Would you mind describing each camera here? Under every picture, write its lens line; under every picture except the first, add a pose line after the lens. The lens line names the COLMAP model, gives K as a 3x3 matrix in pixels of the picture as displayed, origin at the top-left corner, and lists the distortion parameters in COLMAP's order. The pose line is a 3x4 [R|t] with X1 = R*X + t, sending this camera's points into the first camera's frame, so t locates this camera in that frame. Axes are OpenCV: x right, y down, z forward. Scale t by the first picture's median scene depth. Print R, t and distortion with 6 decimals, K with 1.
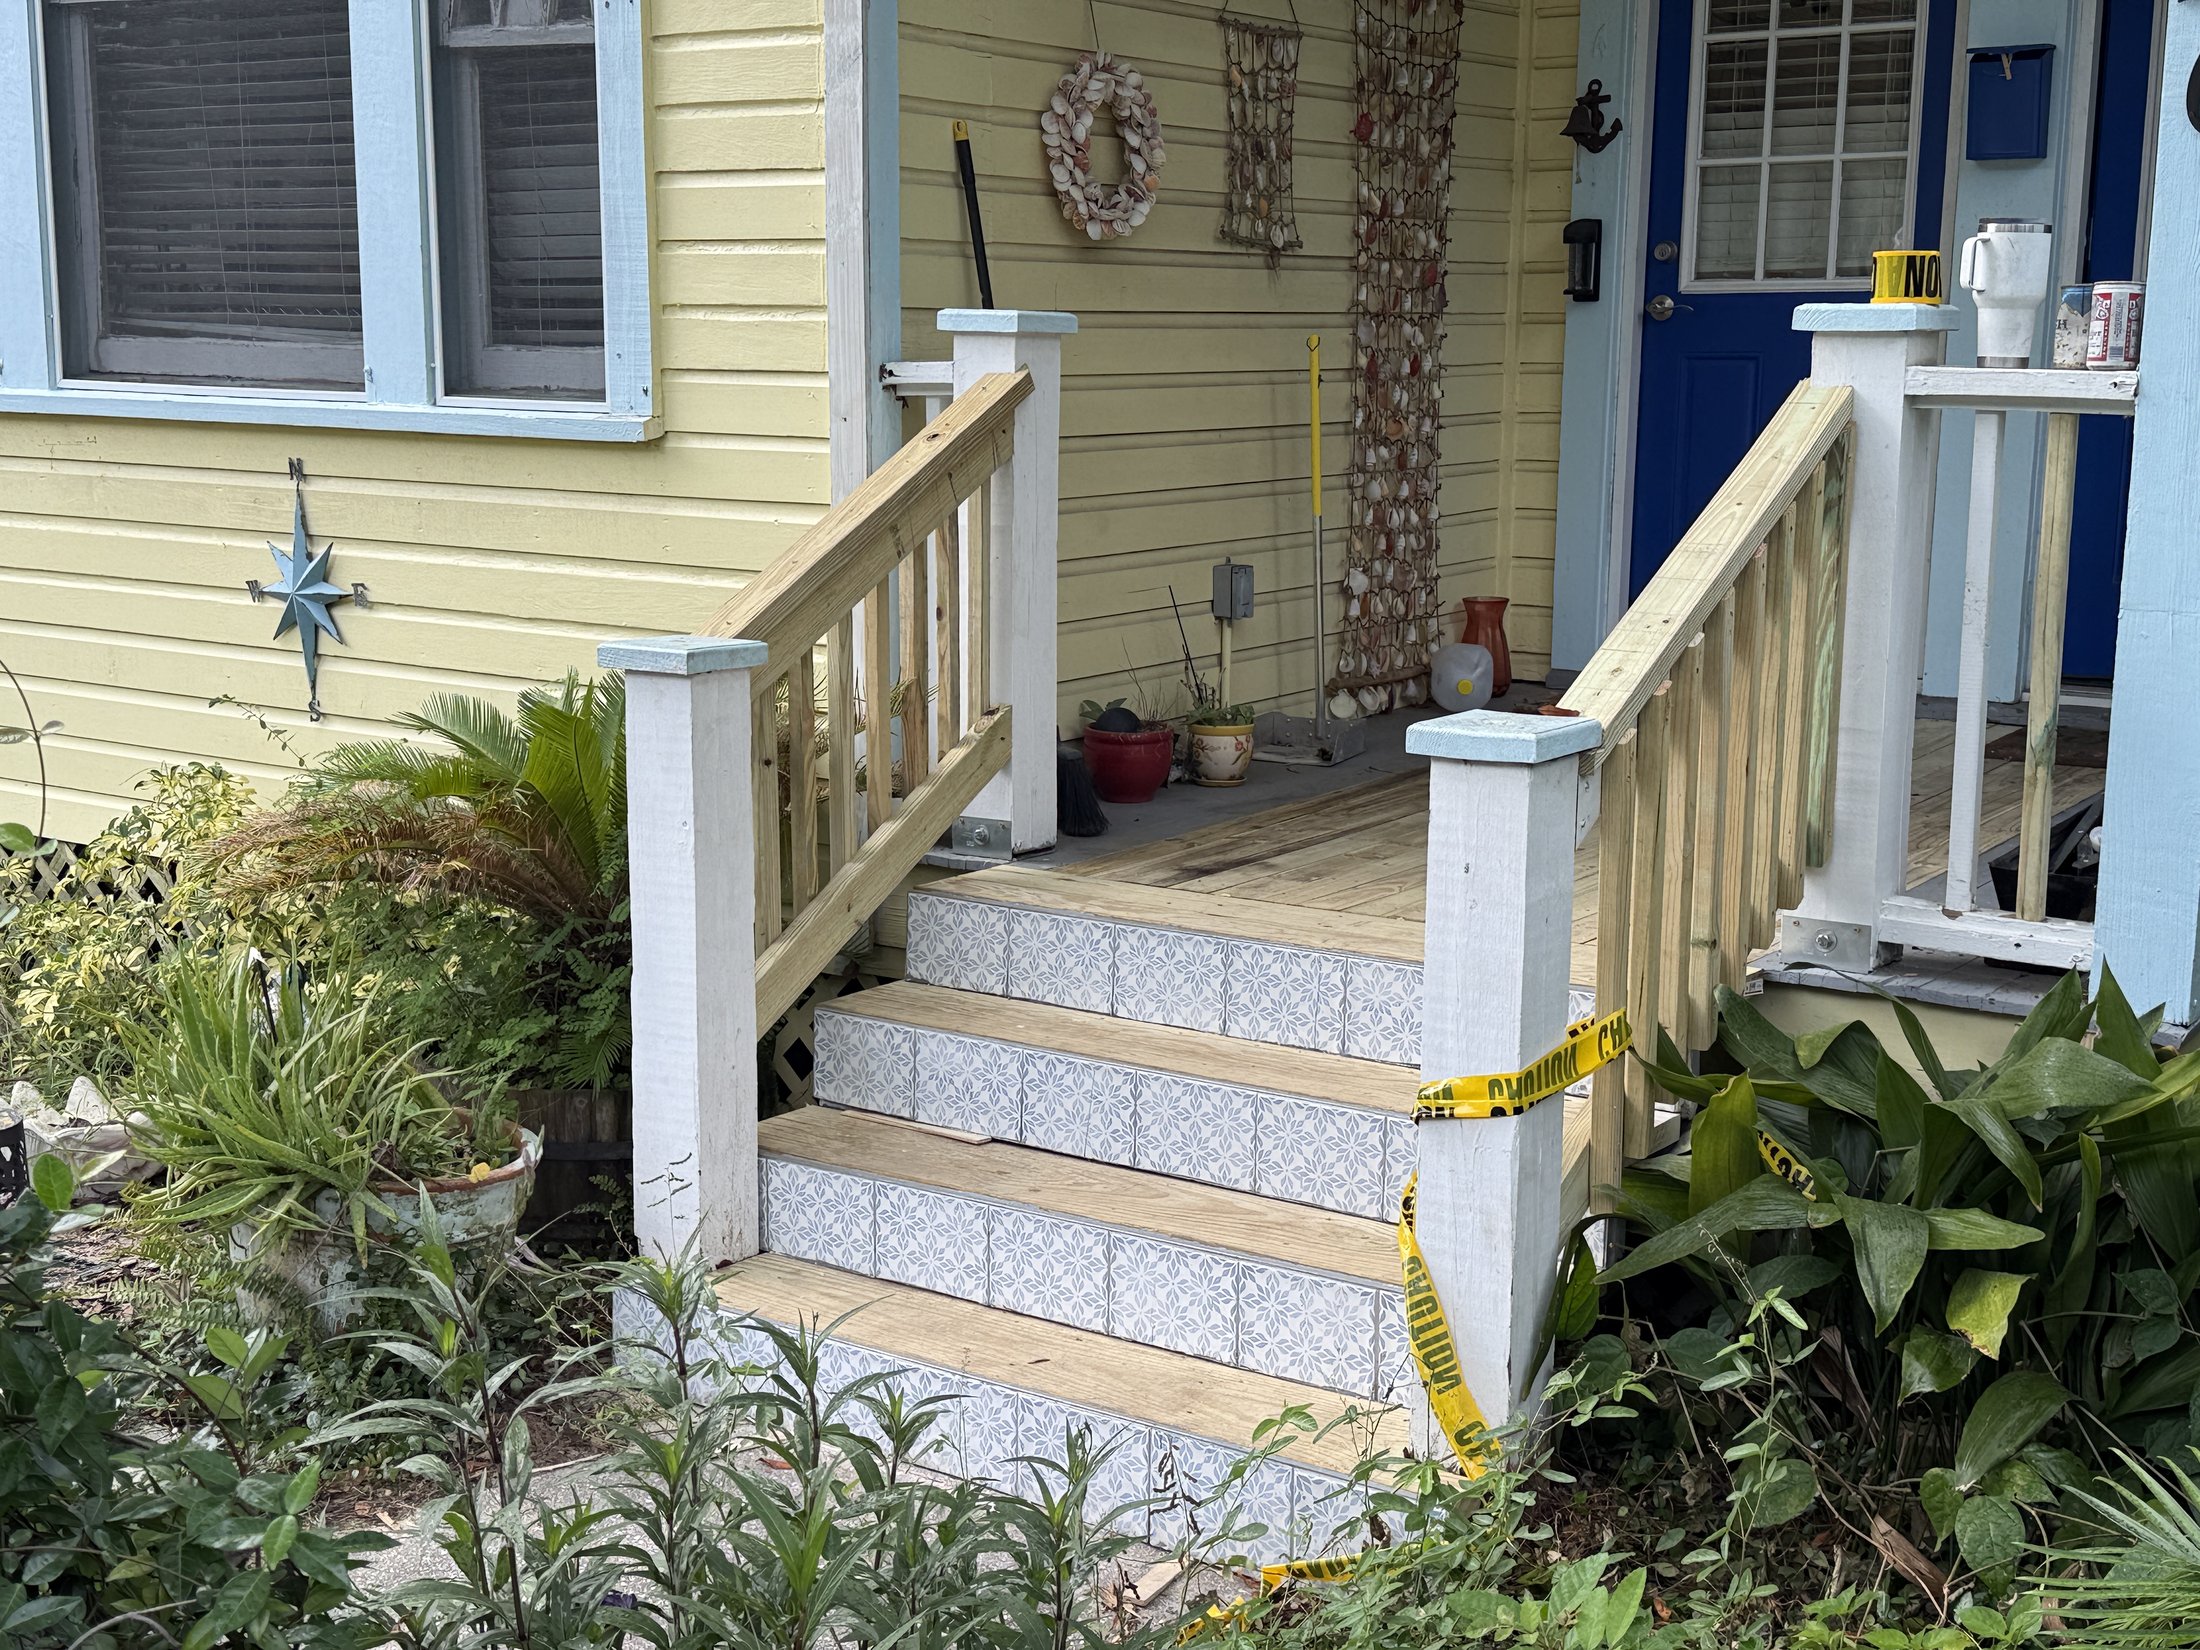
lens RADIAL K [[2740.6, 0, 1097.5], [0, 2740.6, 831.3], [0, 0, 1]] dist [0.083163, 0.000000]
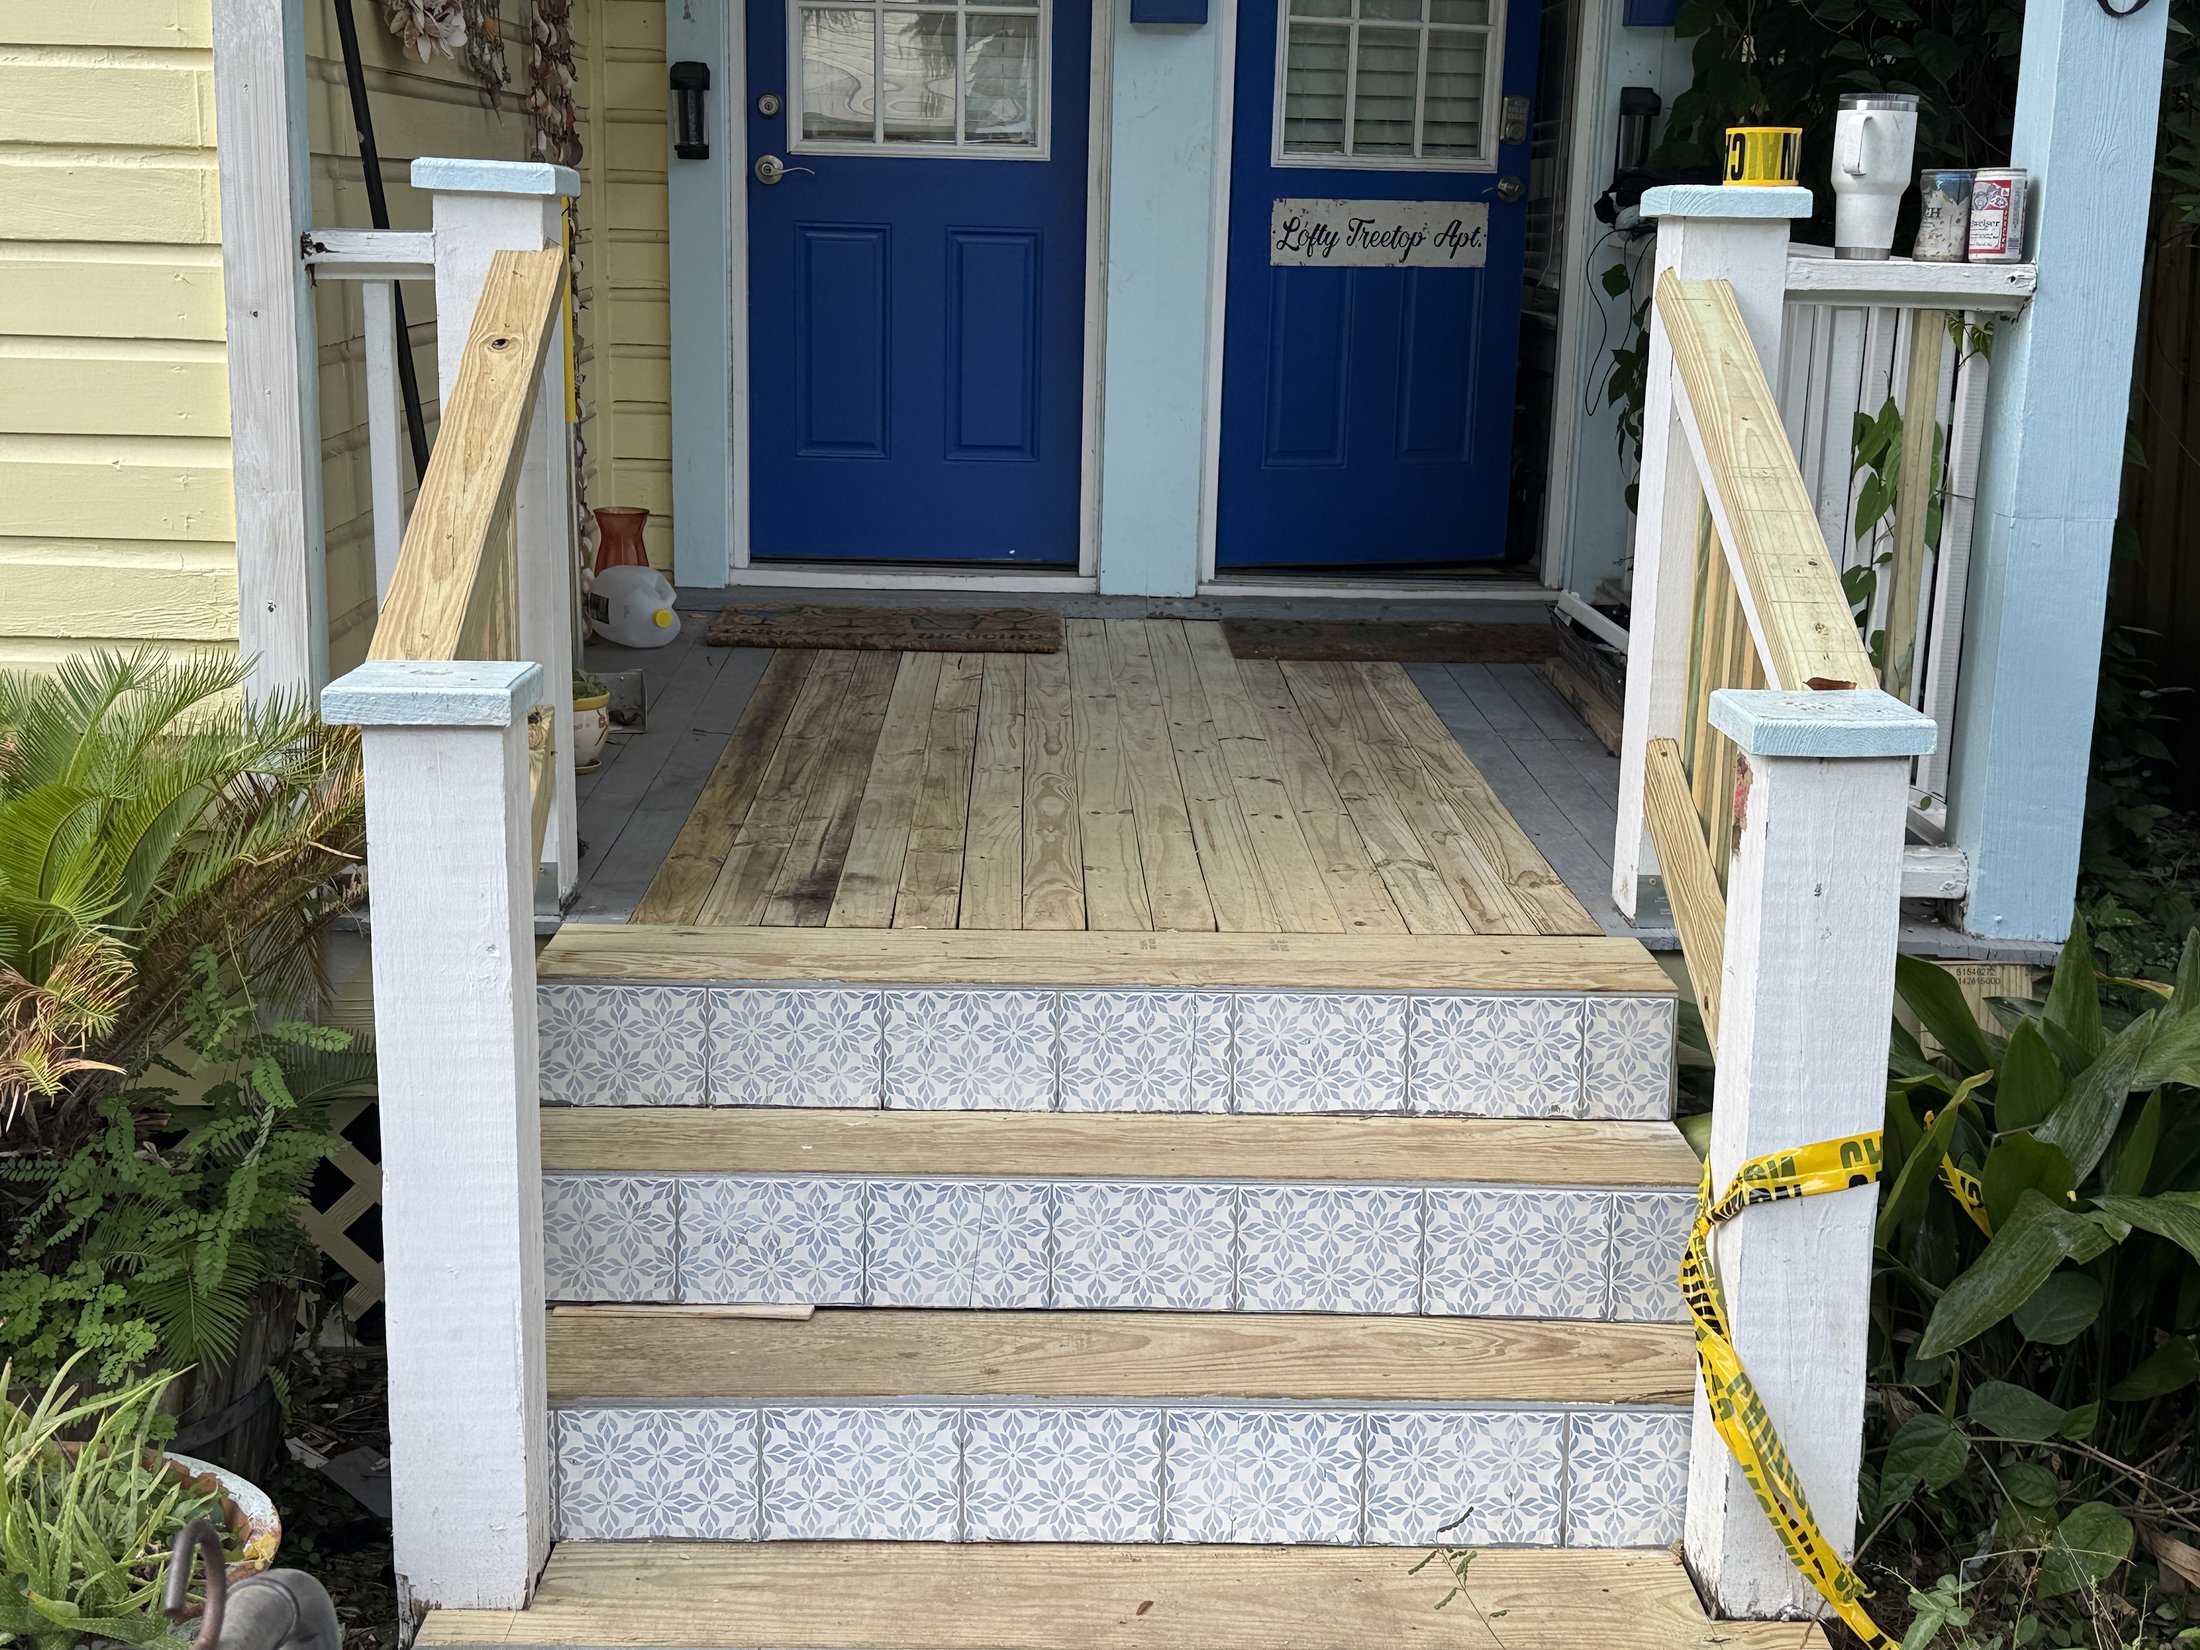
lens RADIAL K [[2740.6, 0, 1112.7], [0, 2740.6, 808.4], [0, 0, 1]] dist [0.083163, 0.000000]
pose [[0.813633, -0.112569, 0.570377, -0.387596], [0.087275, 0.993608, 0.071601, -0.068043], [-0.574791, -0.008478, 0.818256, 0.360601]]
